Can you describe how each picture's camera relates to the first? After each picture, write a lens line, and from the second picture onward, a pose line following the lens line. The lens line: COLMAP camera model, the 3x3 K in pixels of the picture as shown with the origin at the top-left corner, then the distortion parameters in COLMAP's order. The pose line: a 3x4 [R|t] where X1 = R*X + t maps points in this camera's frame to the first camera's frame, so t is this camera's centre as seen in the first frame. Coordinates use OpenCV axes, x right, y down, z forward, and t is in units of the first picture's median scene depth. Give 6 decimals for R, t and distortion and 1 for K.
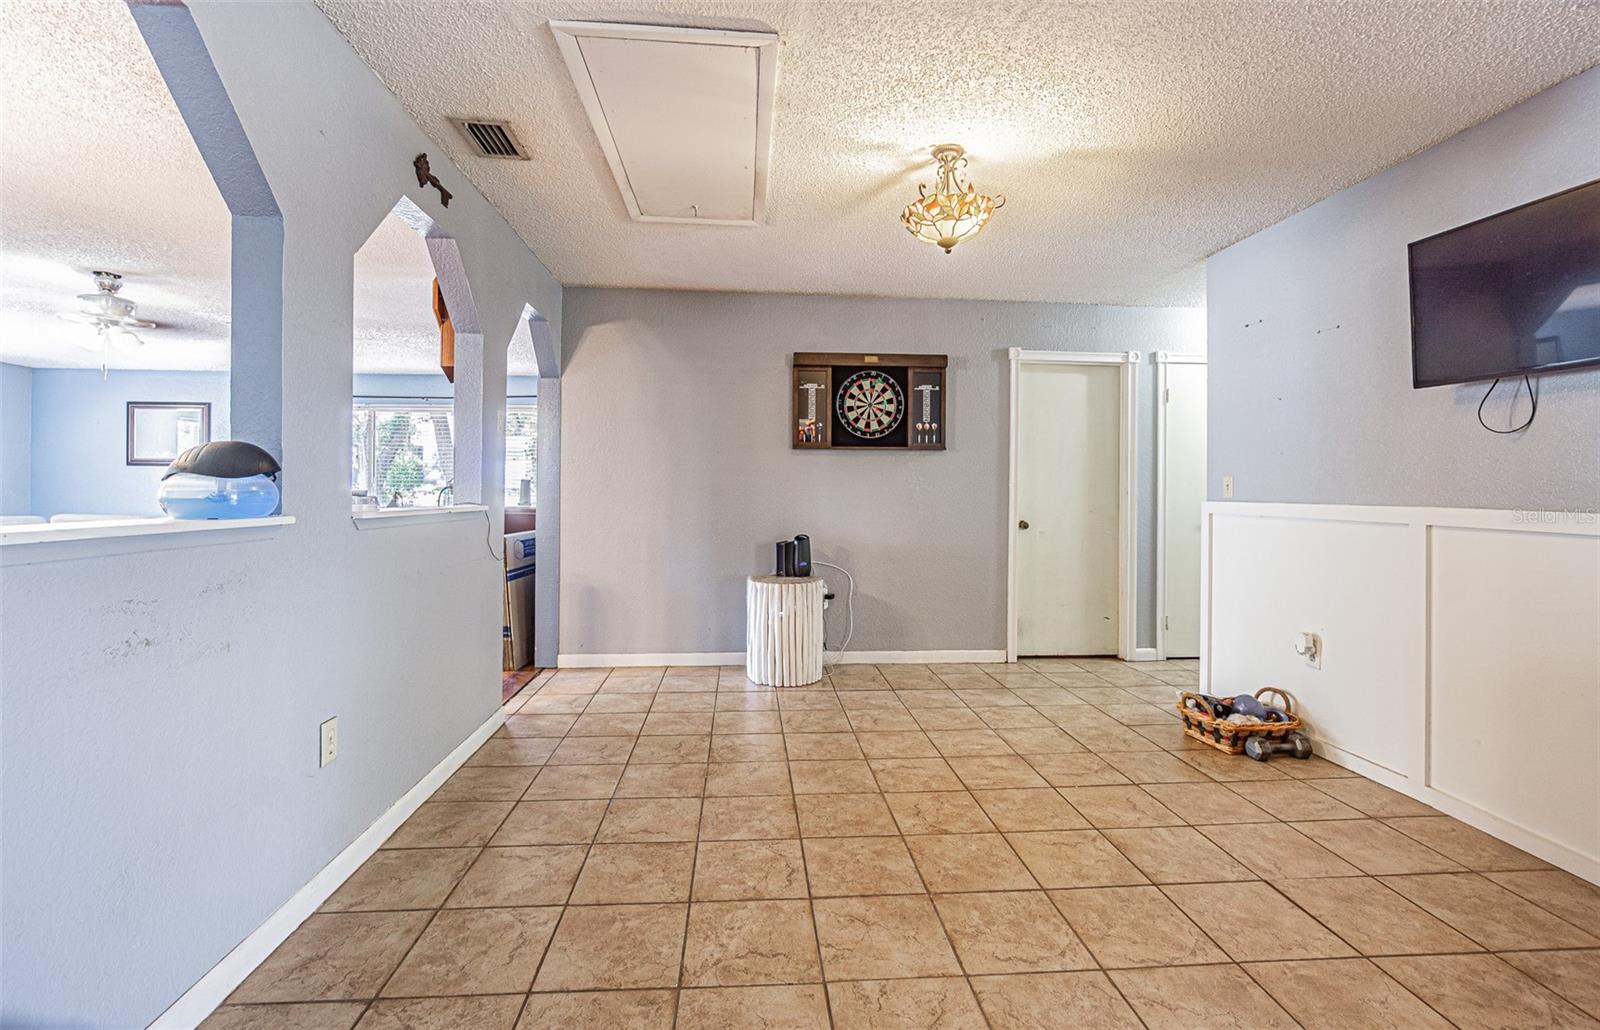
lens RADIAL K [[701.1, 0, 780.3], [0, 701.1, 487.5], [0, 0, 1]] dist [0.003602, 0.000115]
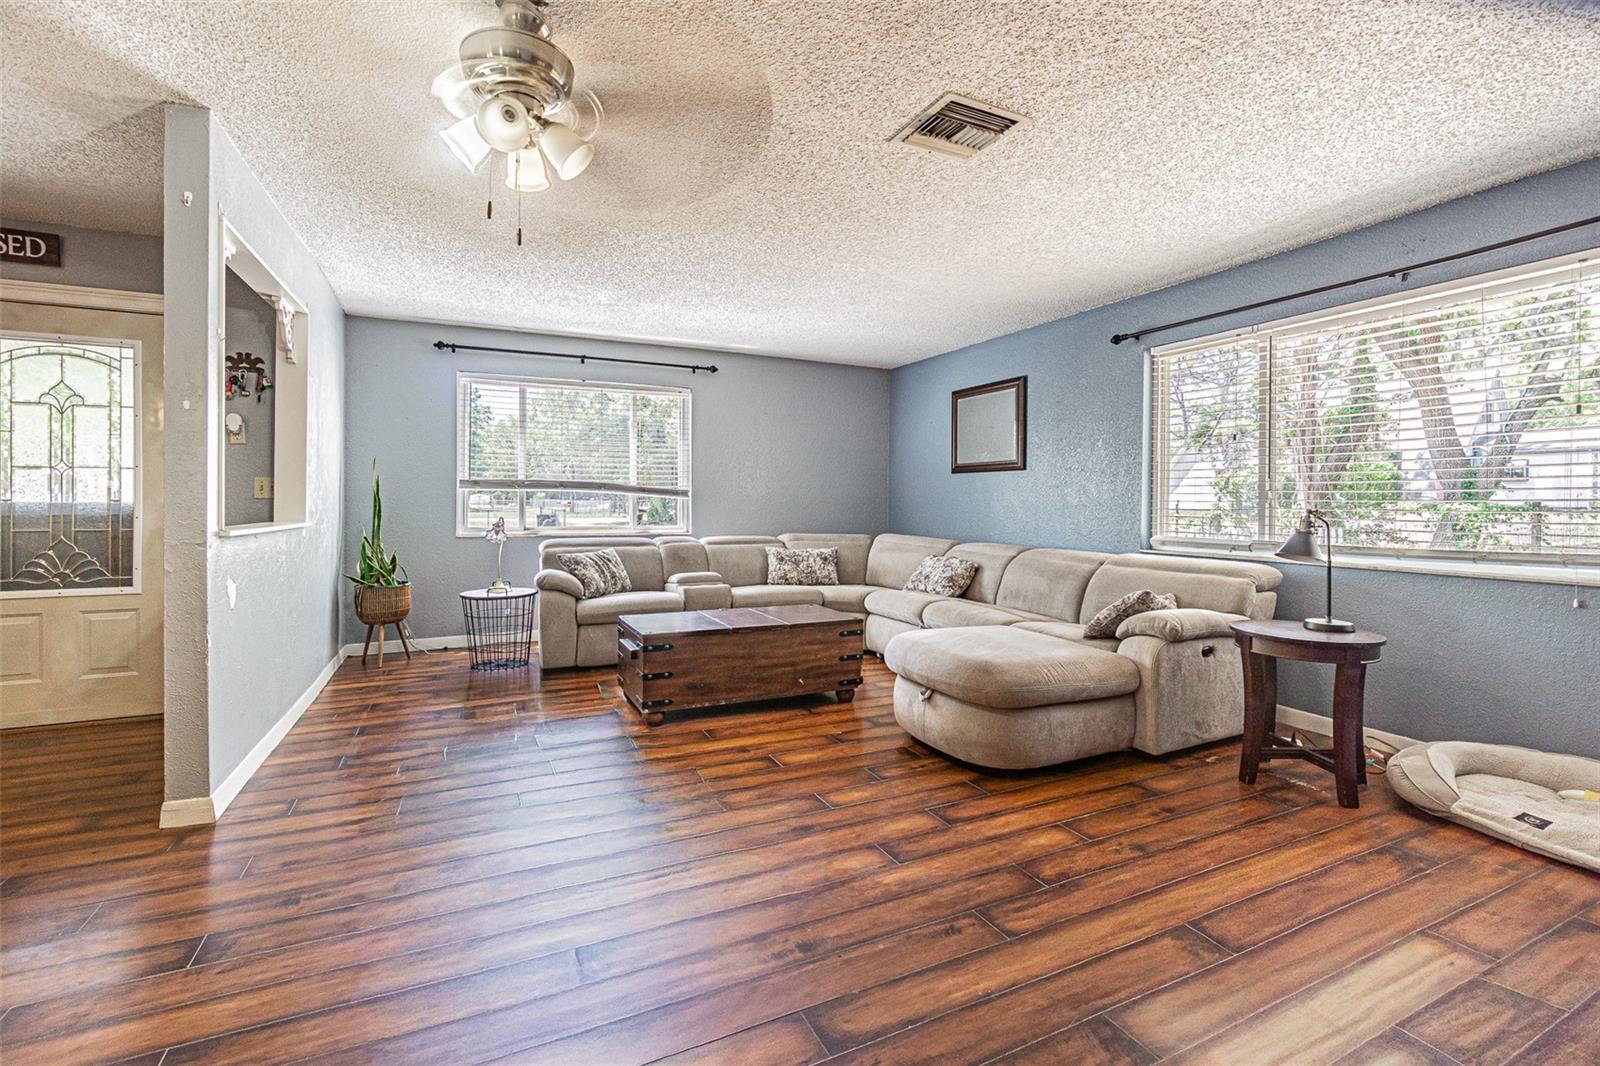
lens RADIAL K [[699.6, 0, 790.3], [0, 699.6, 501.2], [0, 0, 1]] dist [-0.007547, 0.000685]
pose [[0.371164, -0.001600, -0.928566, -0.461097], [-0.002190, 0.999994, -0.002598, 0.003583], [0.928565, 0.002998, 0.371158, 0.918672]]
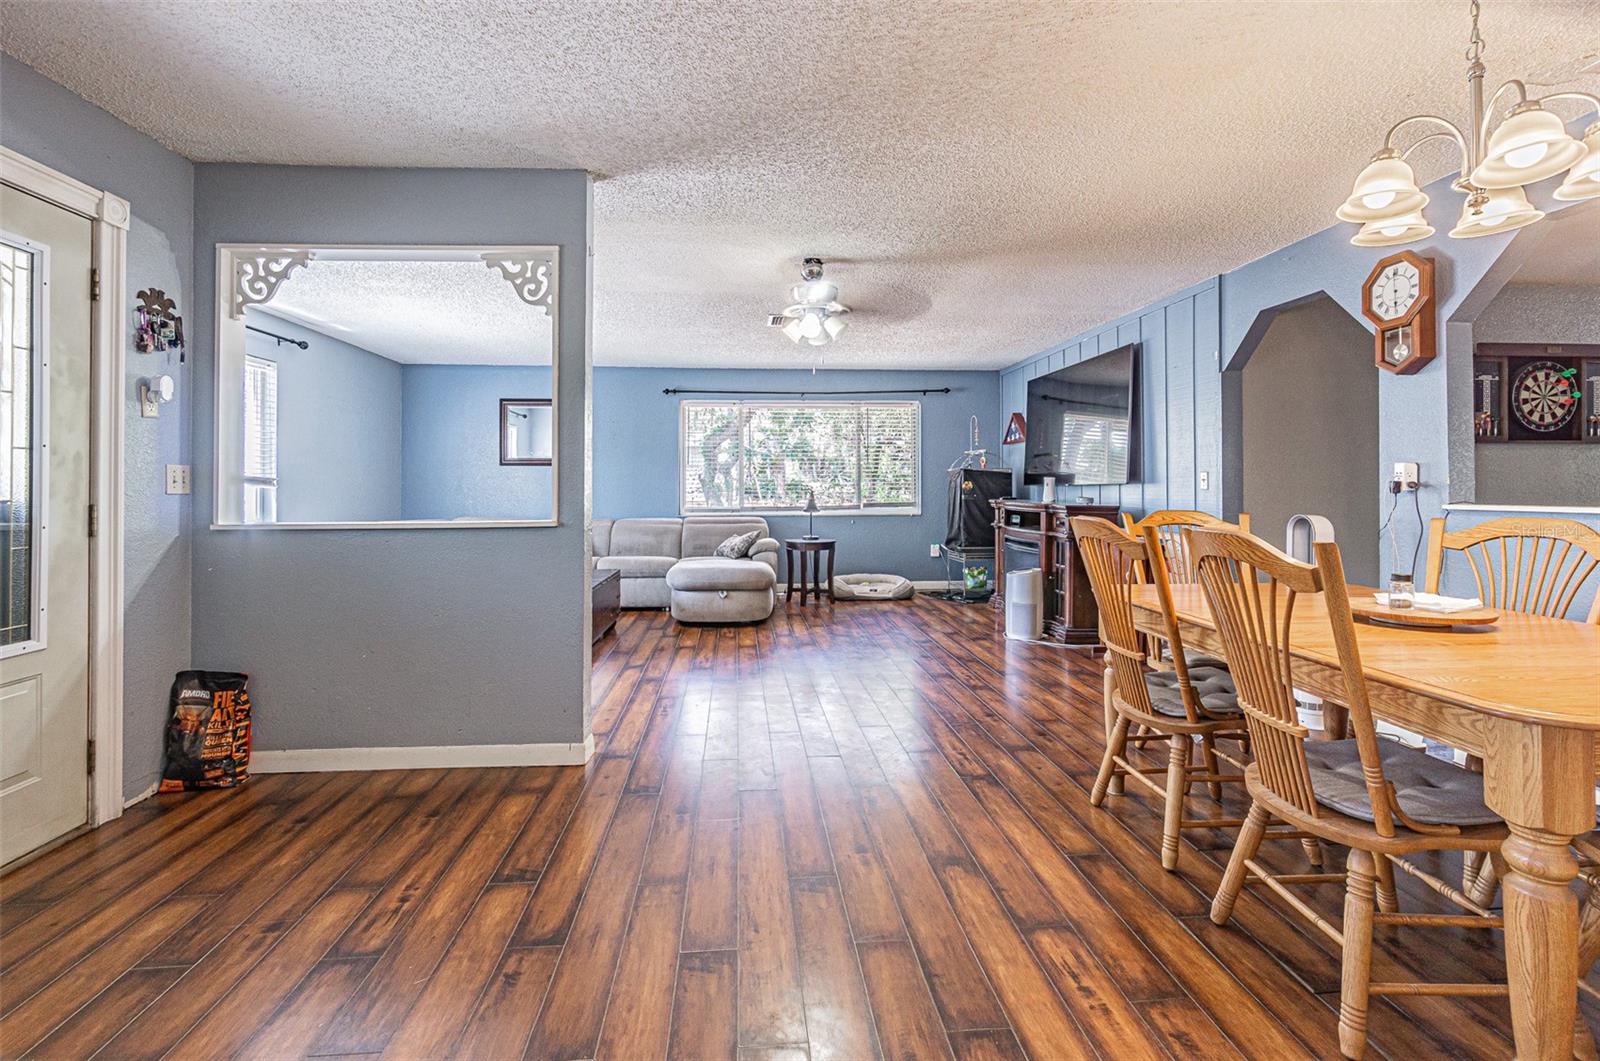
lens RADIAL K [[699.6, 0, 799.9], [0, 699.6, 476.8], [0, 0, 1]] dist [-0.007547, 0.000685]
pose [[0.999730, -0.006481, 0.022309, -0.916760], [0.006707, 0.999927, -0.010046, -0.005356], [-0.022242, 0.010193, 0.999701, 0.070431]]
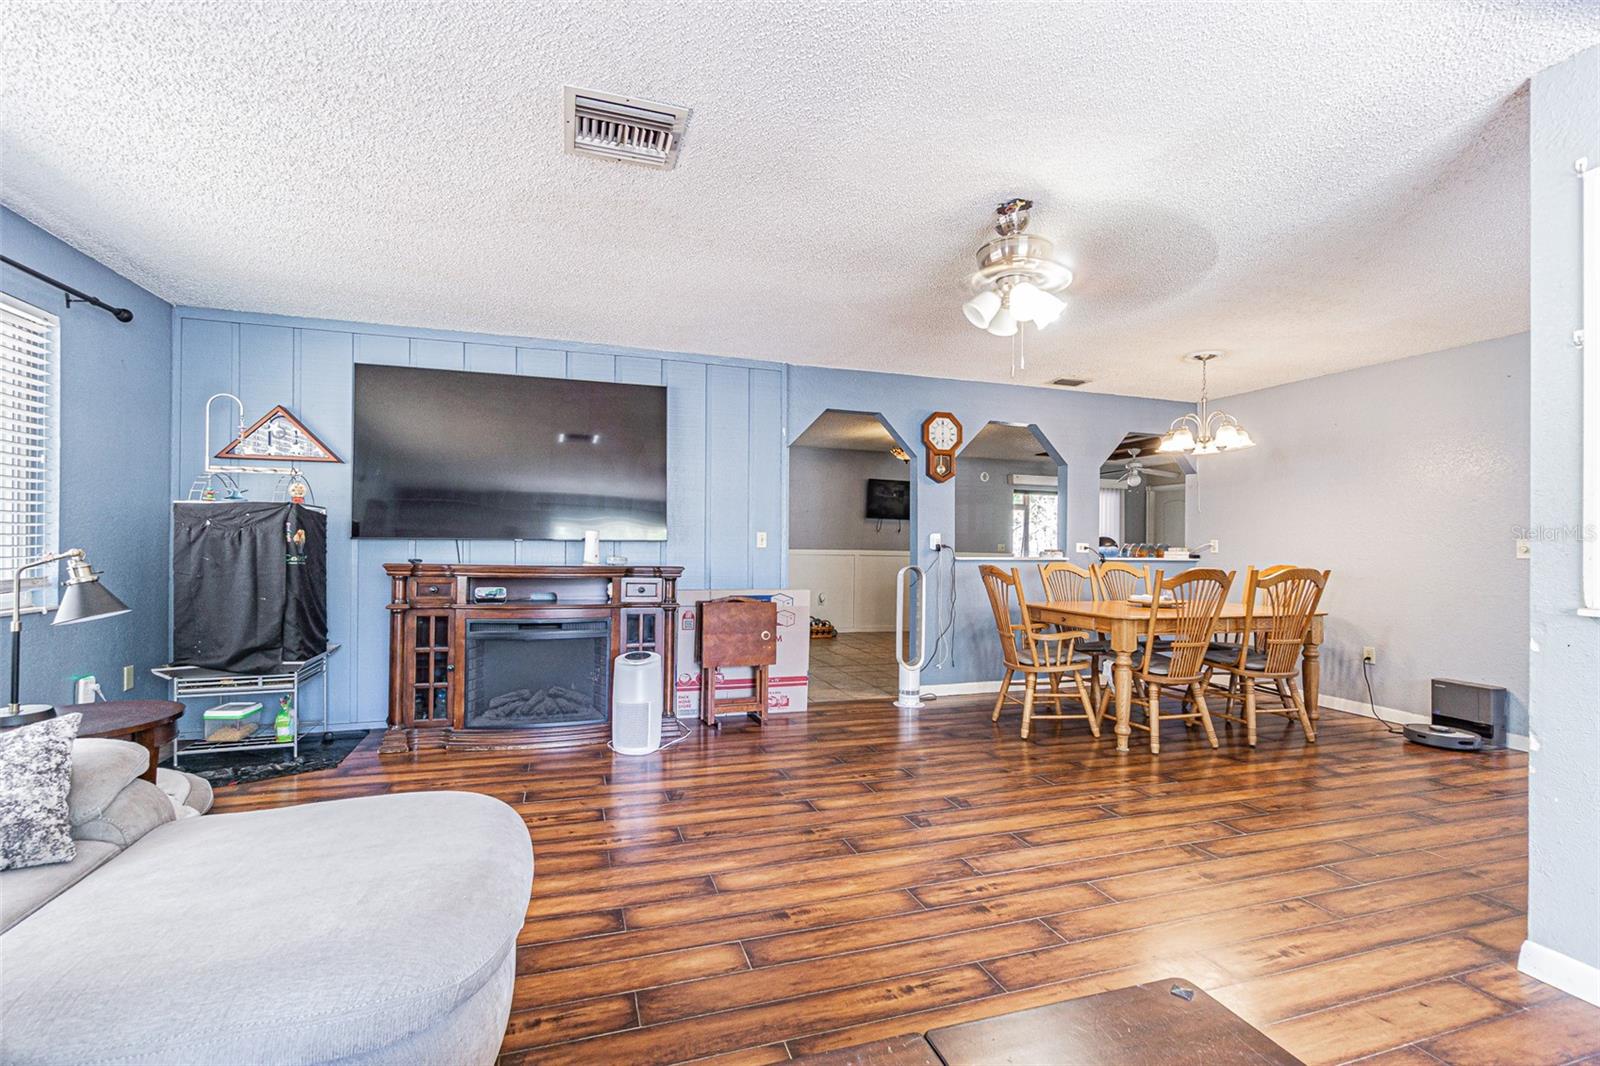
lens RADIAL K [[699.6, 0, 780.4], [0, 699.6, 547.5], [0, 0, 1]] dist [-0.007547, 0.000685]
pose [[-0.228639, -0.011655, 0.973441, -1.386043], [-0.016774, 0.999827, 0.008031, -0.003632], [-0.973367, -0.014493, -0.228795, 1.232891]]
